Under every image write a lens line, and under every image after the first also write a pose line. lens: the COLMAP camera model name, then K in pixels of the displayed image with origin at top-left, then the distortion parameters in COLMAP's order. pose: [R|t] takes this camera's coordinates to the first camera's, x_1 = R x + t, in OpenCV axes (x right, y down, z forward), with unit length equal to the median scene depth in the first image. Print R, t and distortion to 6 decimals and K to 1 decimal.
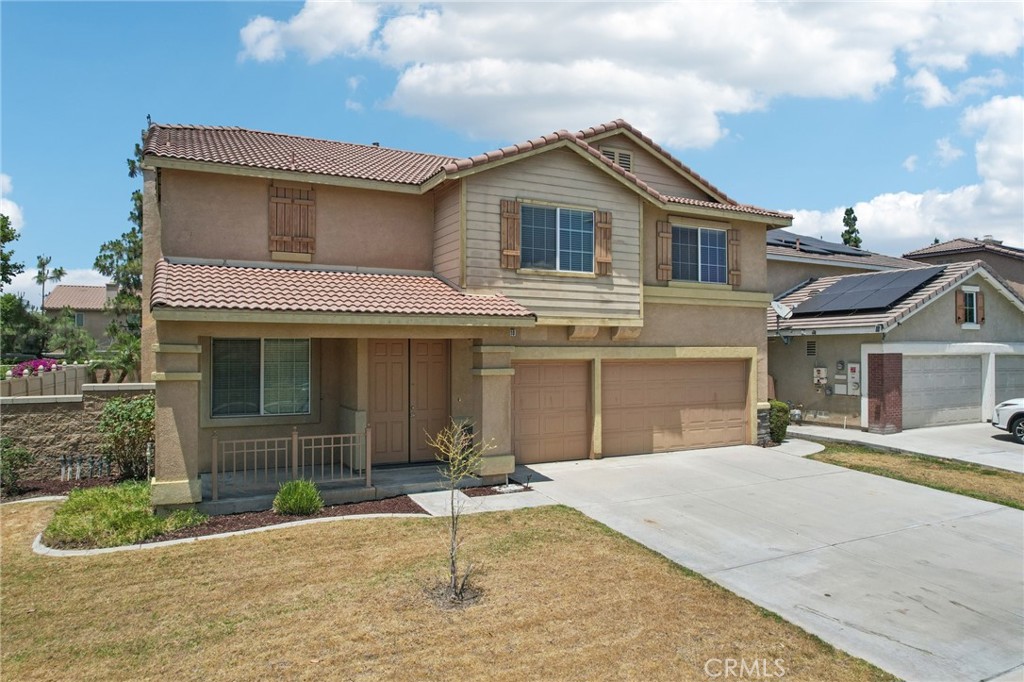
lens RADIAL K [[650.0, 0, 504.0], [0, 650.0, 316.0], [0, 0, 1]] dist [-0.025313, 0.001723]
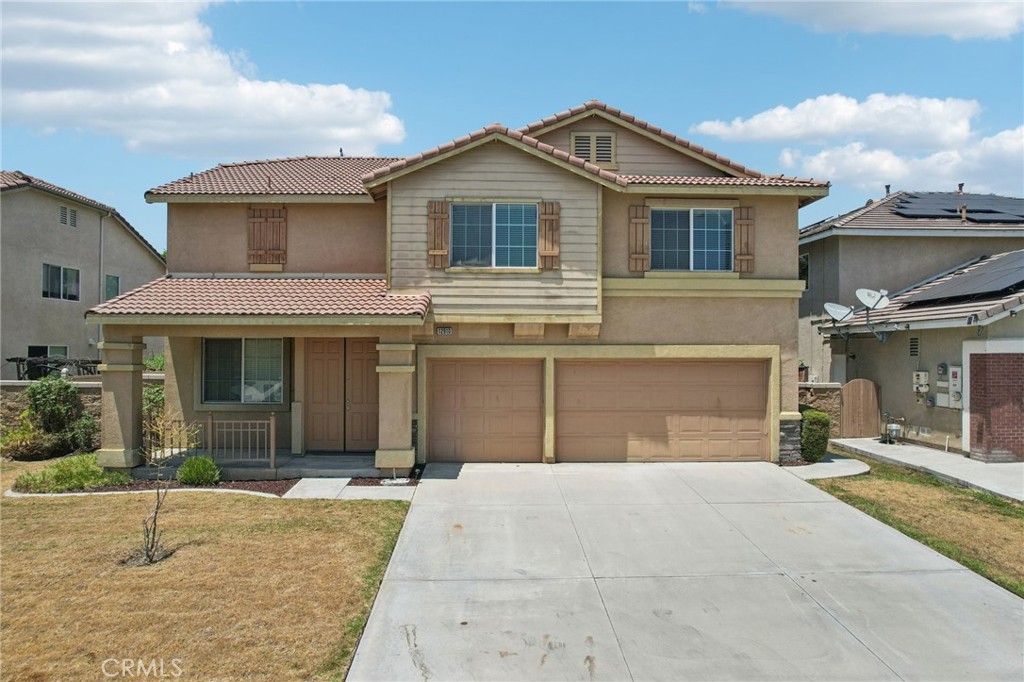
lens RADIAL K [[650.0, 0, 504.0], [0, 650.0, 316.0], [0, 0, 1]] dist [-0.025313, 0.001723]
pose [[0.905975, -0.020277, -0.422845, 0.495517], [0.020238, 0.999785, -0.004583, 0.008333], [0.422847, -0.004405, 0.906190, 0.113272]]
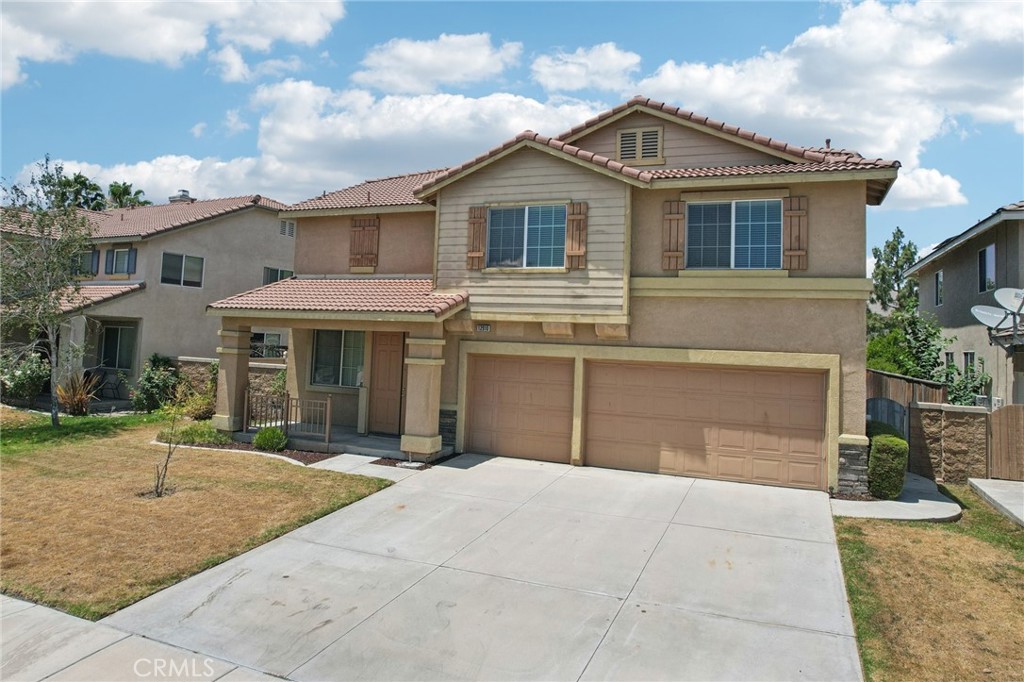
lens RADIAL K [[669.4, 0, 509.0], [0, 669.4, 267.1], [0, 0, 1]] dist [-0.022046, -0.000174]
pose [[0.657250, -0.059697, -0.751304, 0.828900], [-0.000160, 0.996847, -0.079347, 0.012161], [0.753672, 0.052271, 0.655168, 0.286450]]
